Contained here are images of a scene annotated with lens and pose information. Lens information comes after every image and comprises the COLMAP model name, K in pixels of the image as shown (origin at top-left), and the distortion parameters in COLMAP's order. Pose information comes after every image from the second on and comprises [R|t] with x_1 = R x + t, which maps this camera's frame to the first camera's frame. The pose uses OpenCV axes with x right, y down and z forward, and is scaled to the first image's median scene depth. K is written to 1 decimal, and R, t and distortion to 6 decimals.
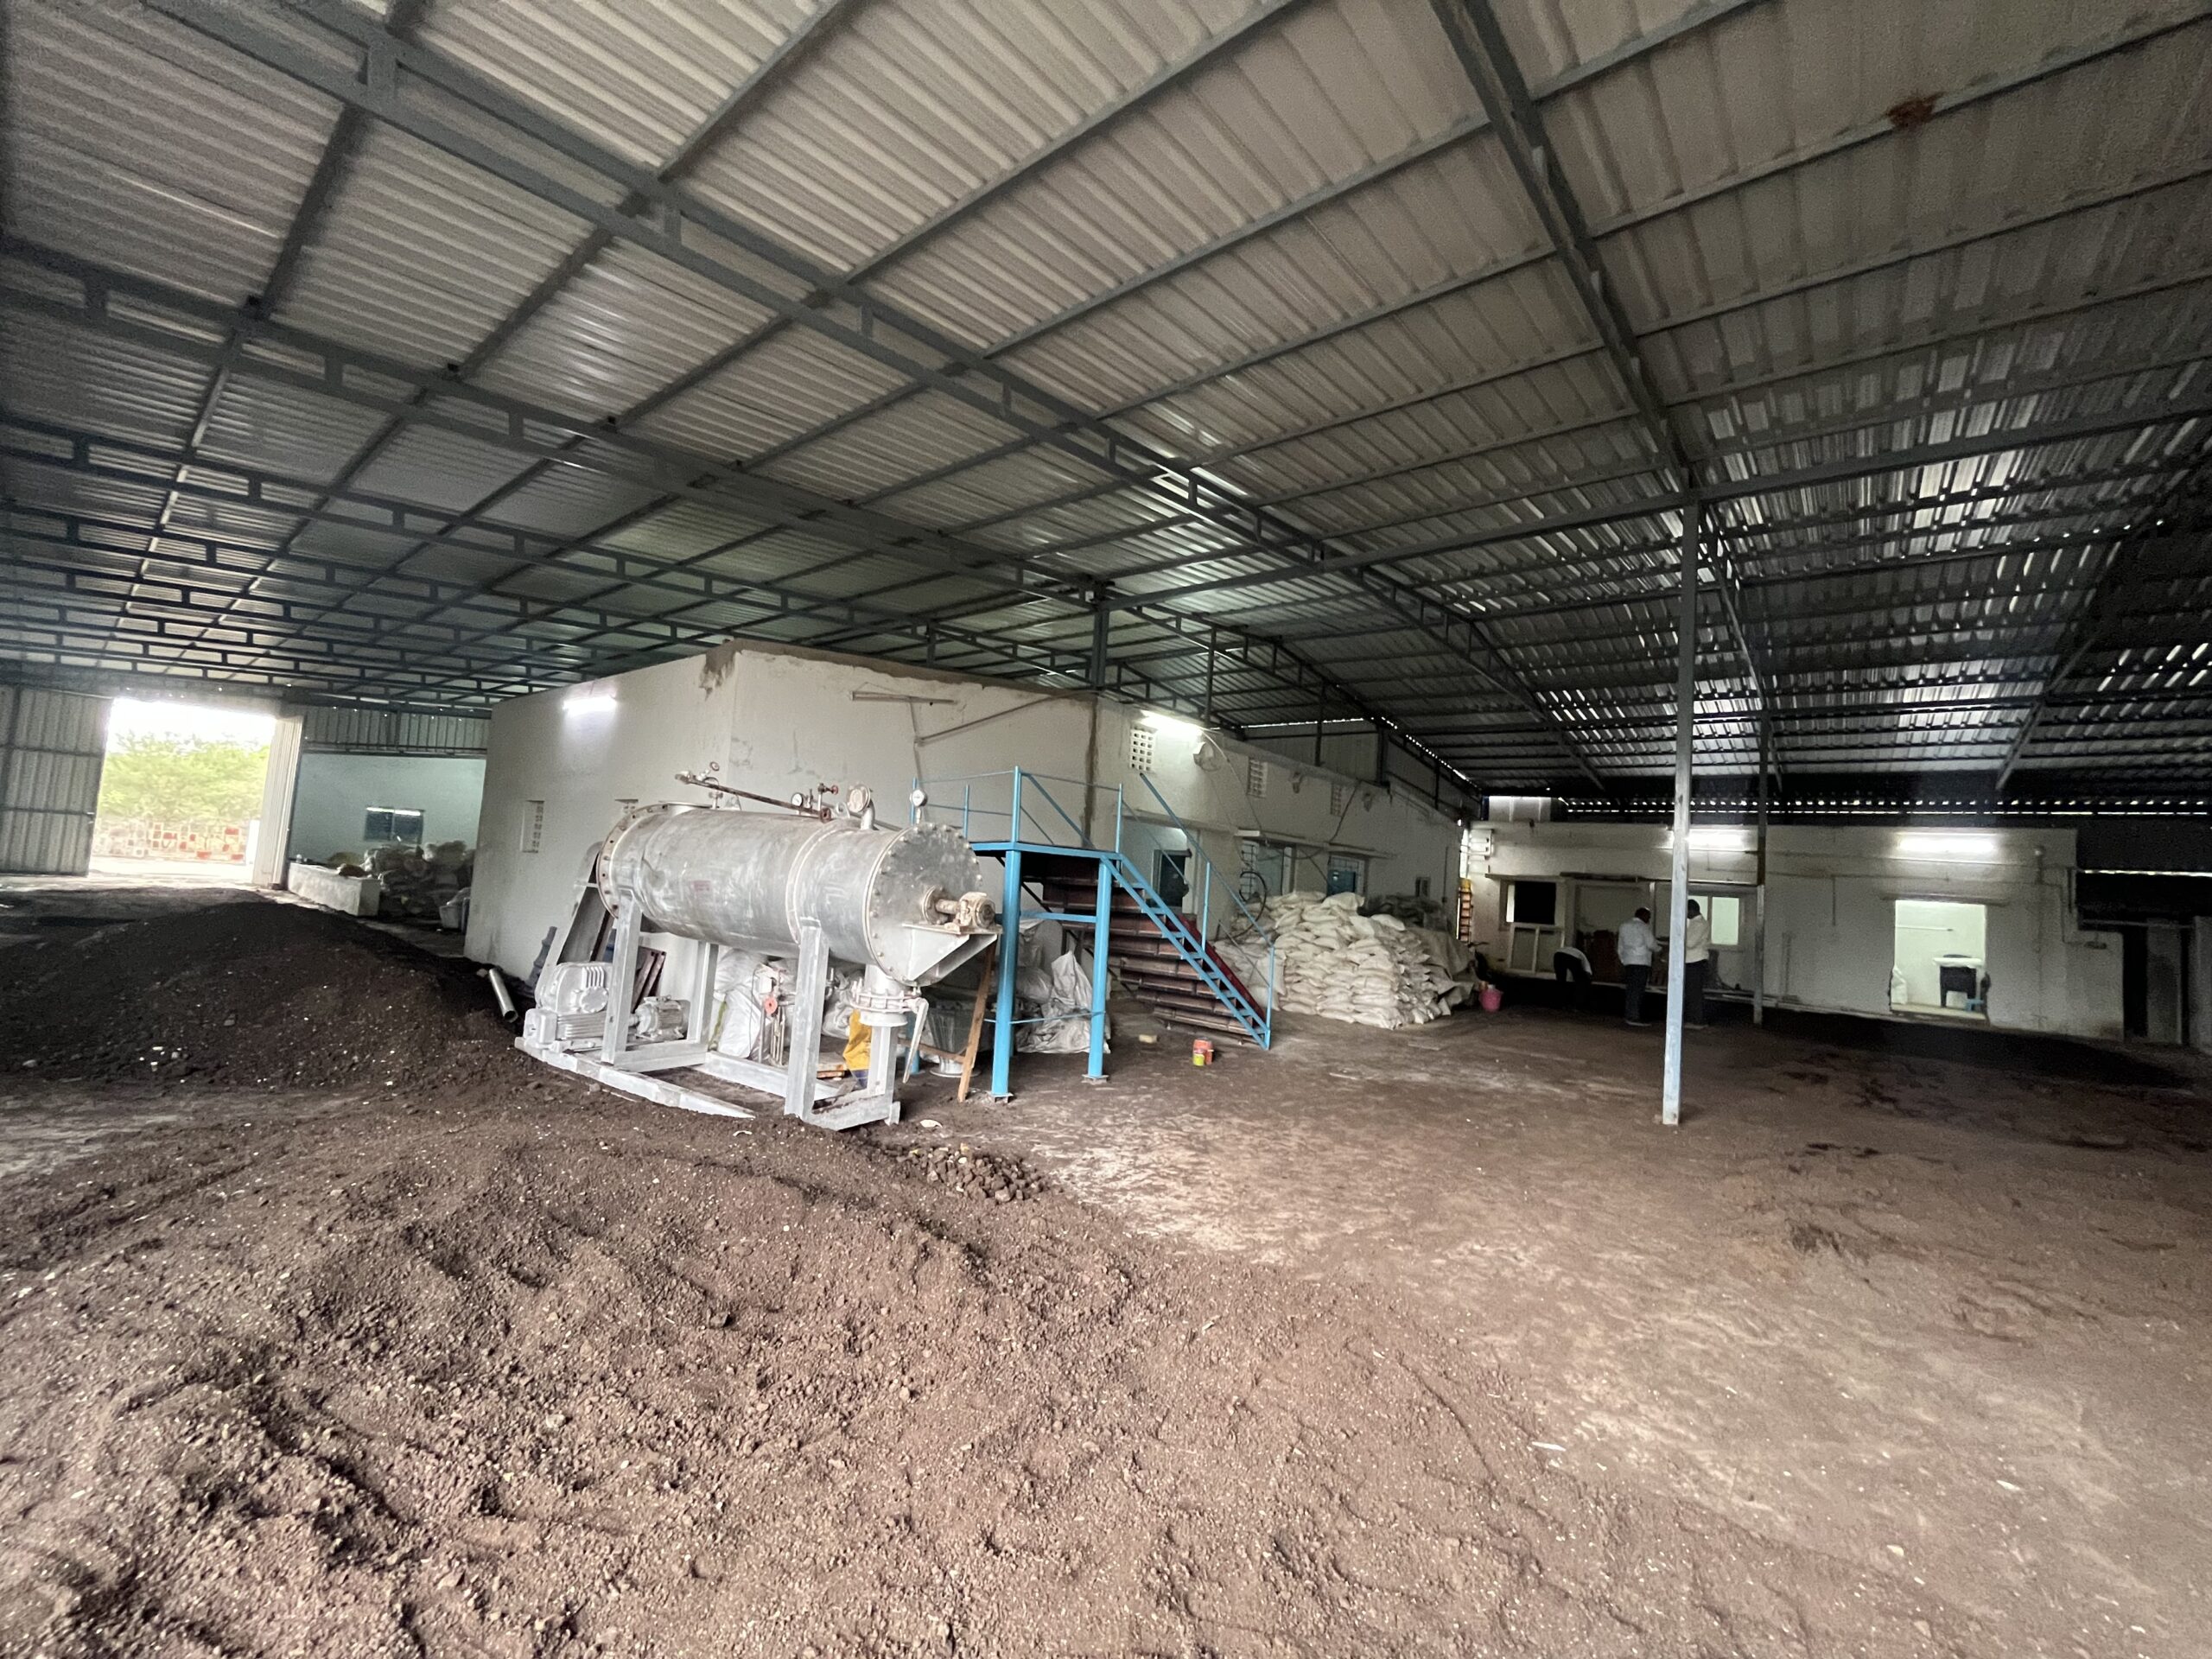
lens RADIAL K [[897.1, 0, 1102.4], [0, 897.1, 827.6], [0, 0, 1]] dist [0.001102, -0.000005]
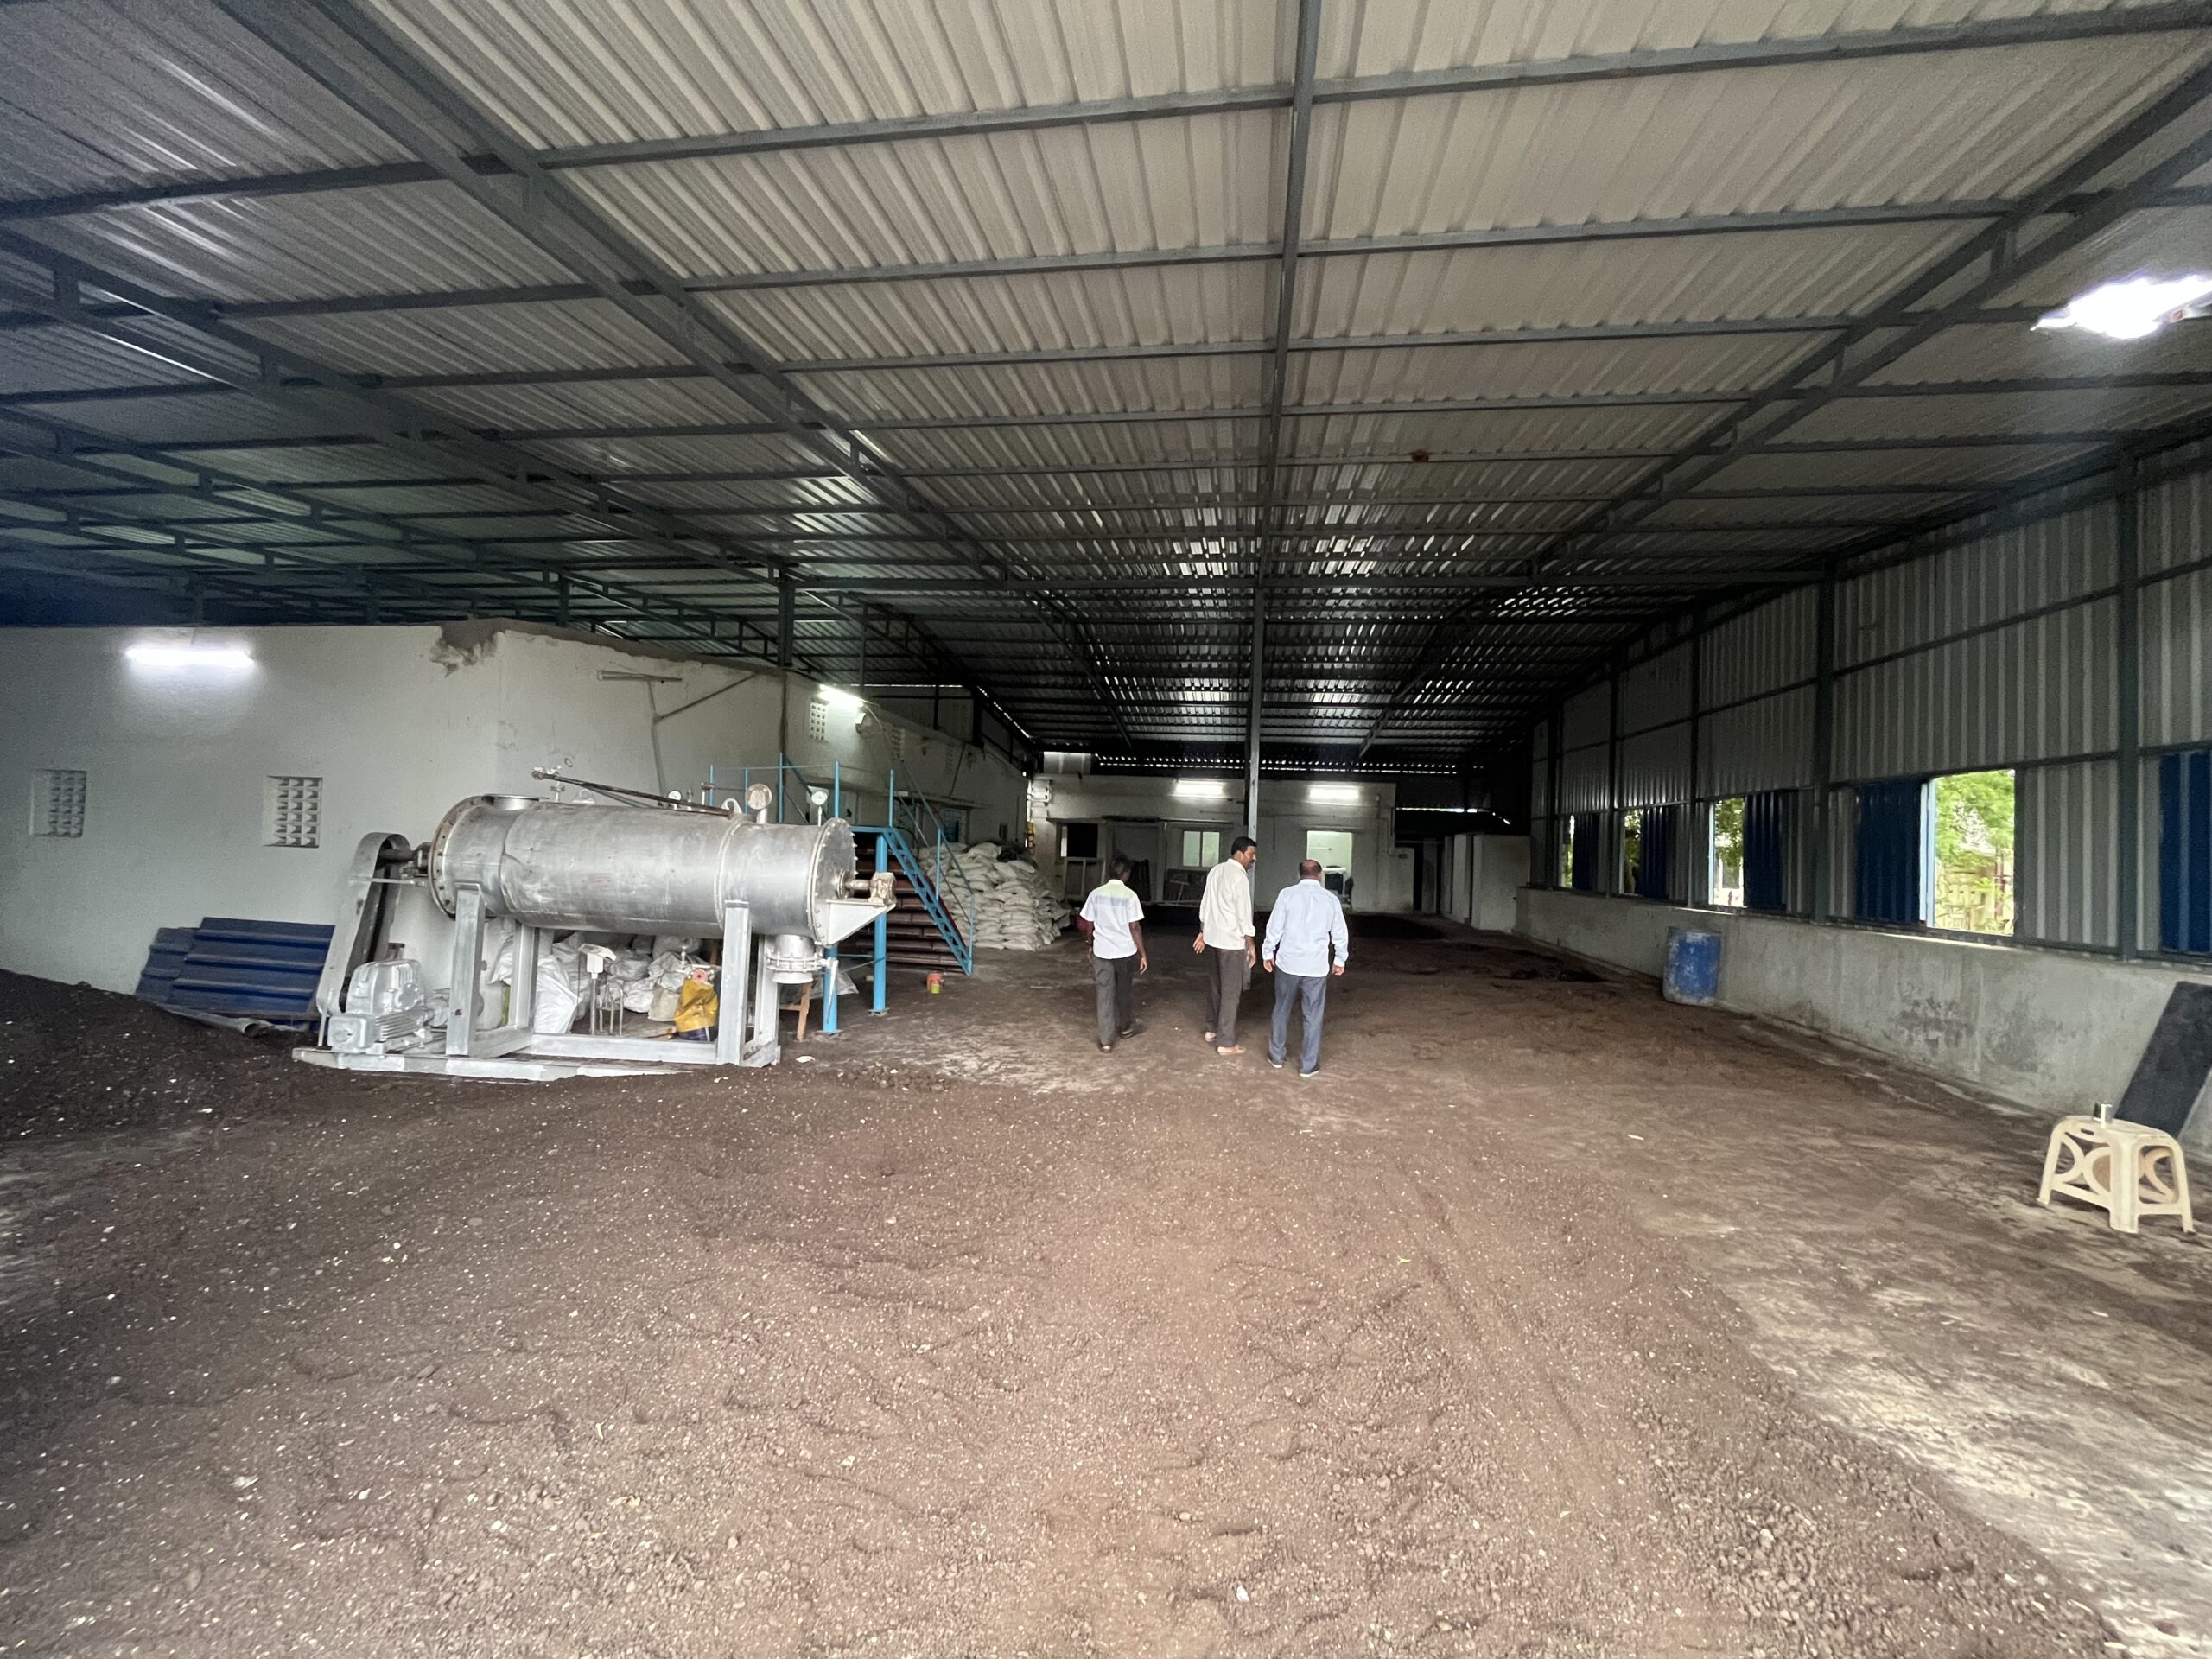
lens RADIAL K [[897.1, 0, 1104.7], [0, 897.1, 830.7], [0, 0, 1]] dist [0.001102, -0.000005]
pose [[0.855871, -0.030769, 0.516274, -0.214336], [-0.008893, 0.997206, 0.074175, -0.035359], [-0.517113, -0.068075, 0.853206, -0.109753]]
